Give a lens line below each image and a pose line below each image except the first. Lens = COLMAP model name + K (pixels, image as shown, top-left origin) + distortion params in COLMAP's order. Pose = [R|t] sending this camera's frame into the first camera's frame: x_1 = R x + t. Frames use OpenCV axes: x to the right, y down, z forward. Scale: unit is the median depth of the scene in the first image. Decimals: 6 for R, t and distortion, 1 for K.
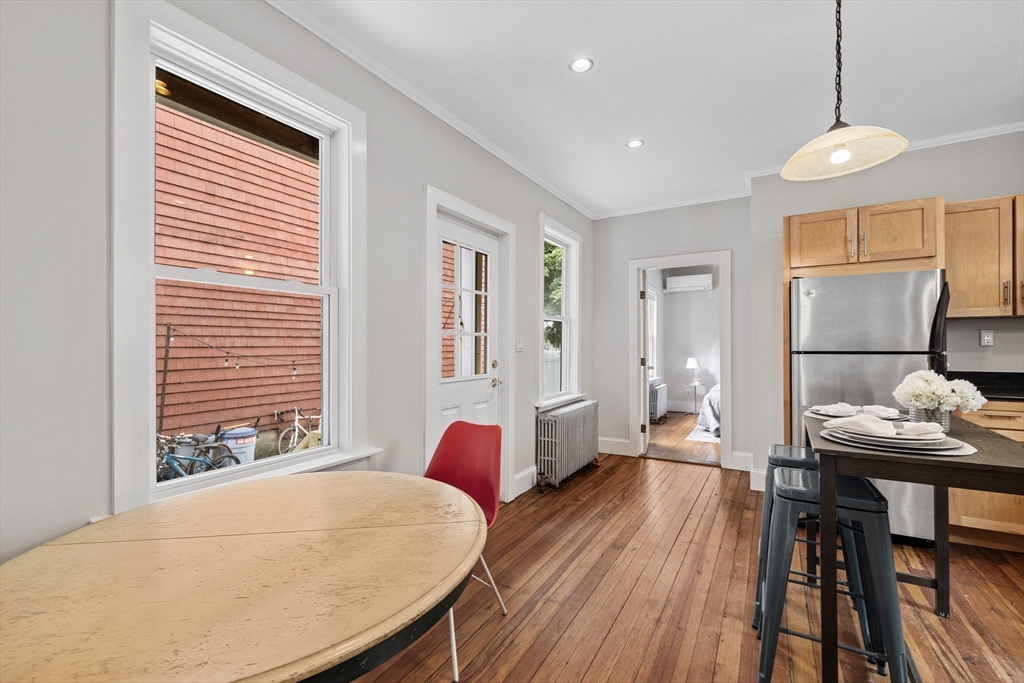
lens RADIAL K [[433.1, 0, 515.9], [0, 433.1, 347.9], [0, 0, 1]] dist [-0.000906, 0.000998]
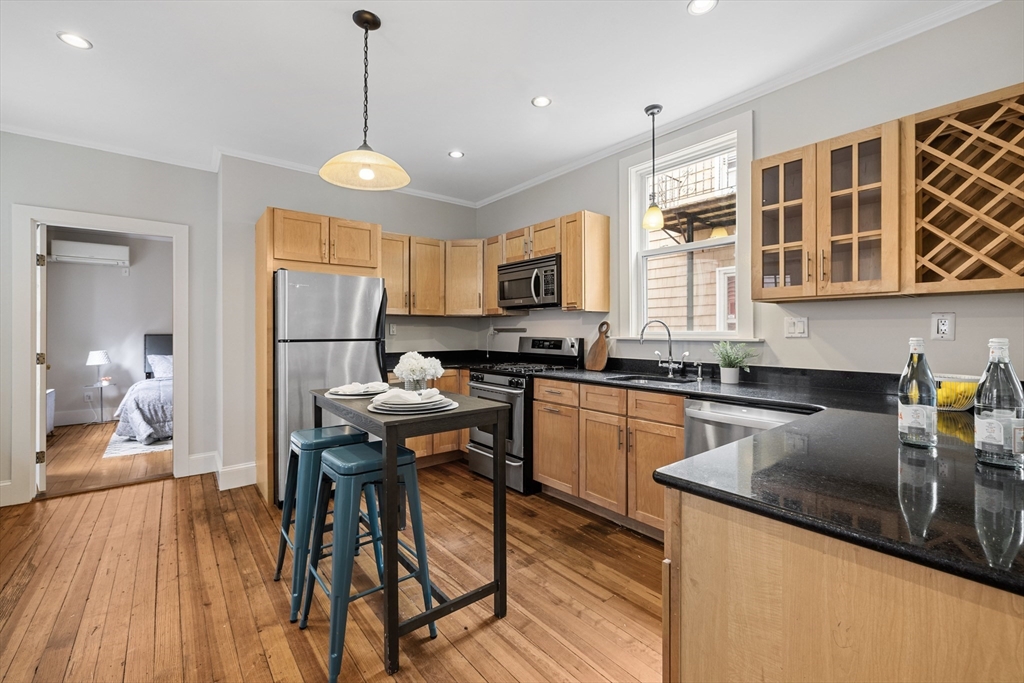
lens RADIAL K [[433.1, 0, 504.6], [0, 433.1, 331.6], [0, 0, 1]] dist [-0.000906, 0.000998]
pose [[0.366111, 0.006788, 0.930547, -0.121213], [0.006128, 0.999934, -0.009705, 0.001571], [-0.930551, 0.009256, 0.366045, 0.123350]]
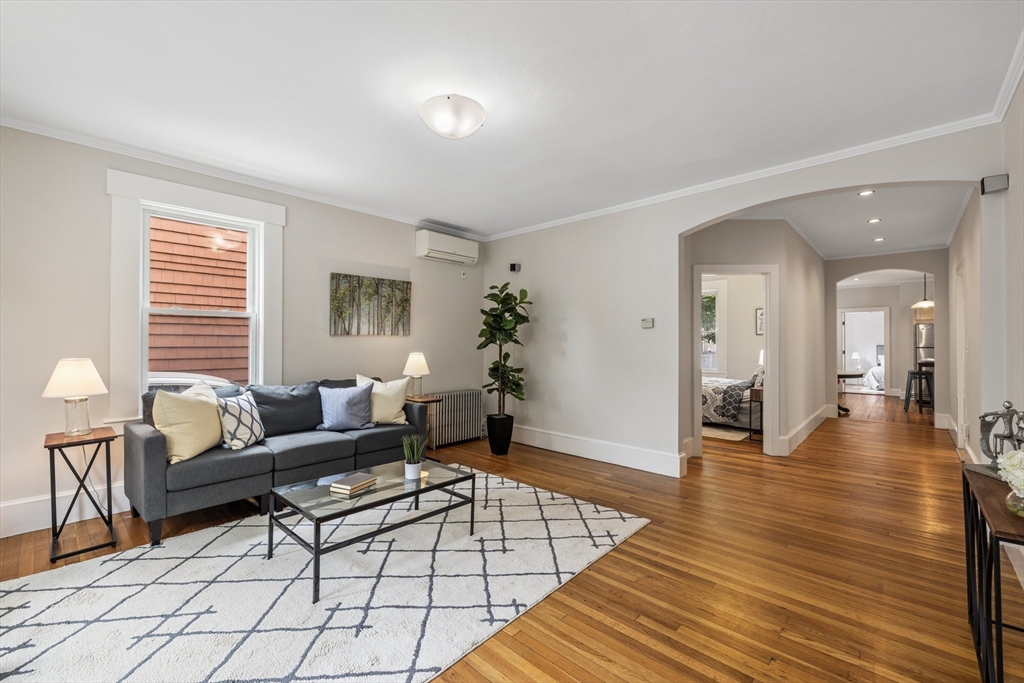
lens RADIAL K [[433.1, 0, 517.3], [0, 433.1, 340.1], [0, 0, 1]] dist [-0.000906, 0.000998]
pose [[0.978937, 0.008672, -0.203979, -1.536900], [-0.011149, 0.999877, -0.010997, 0.023486], [0.203858, 0.013040, 0.978914, -2.630213]]
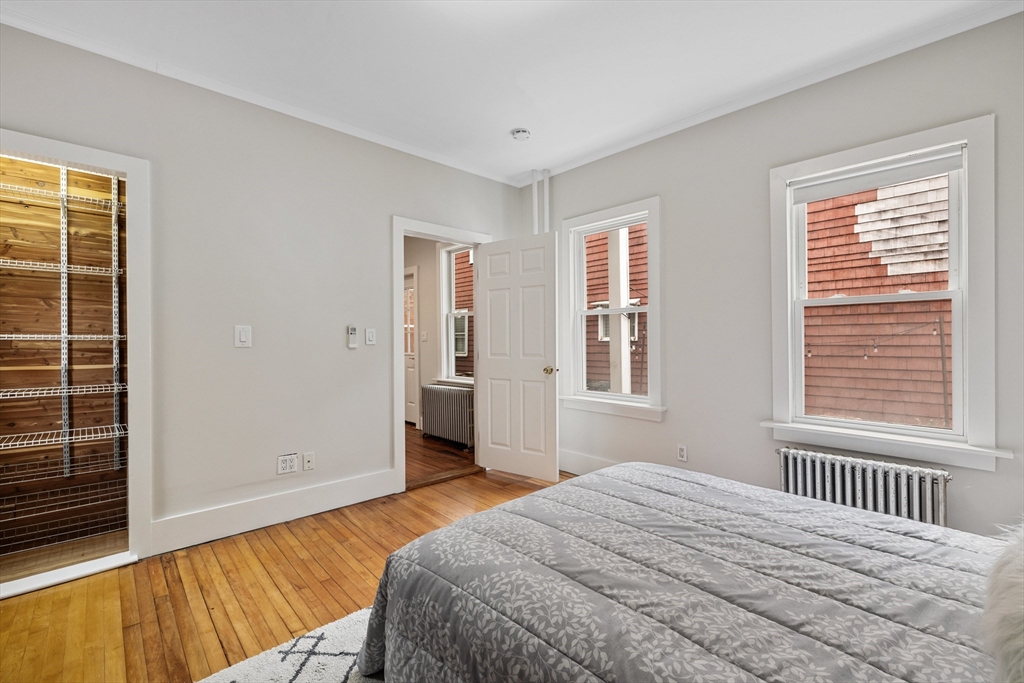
lens RADIAL K [[433.1, 0, 512.0], [0, 433.1, 338.1], [0, 0, 1]] dist [-0.000906, 0.000998]
pose [[-0.295414, 0.013678, -0.955271, 1.761118], [0.010925, 0.999880, 0.010938, -0.016221], [0.955307, -0.007205, -0.295528, 2.138622]]
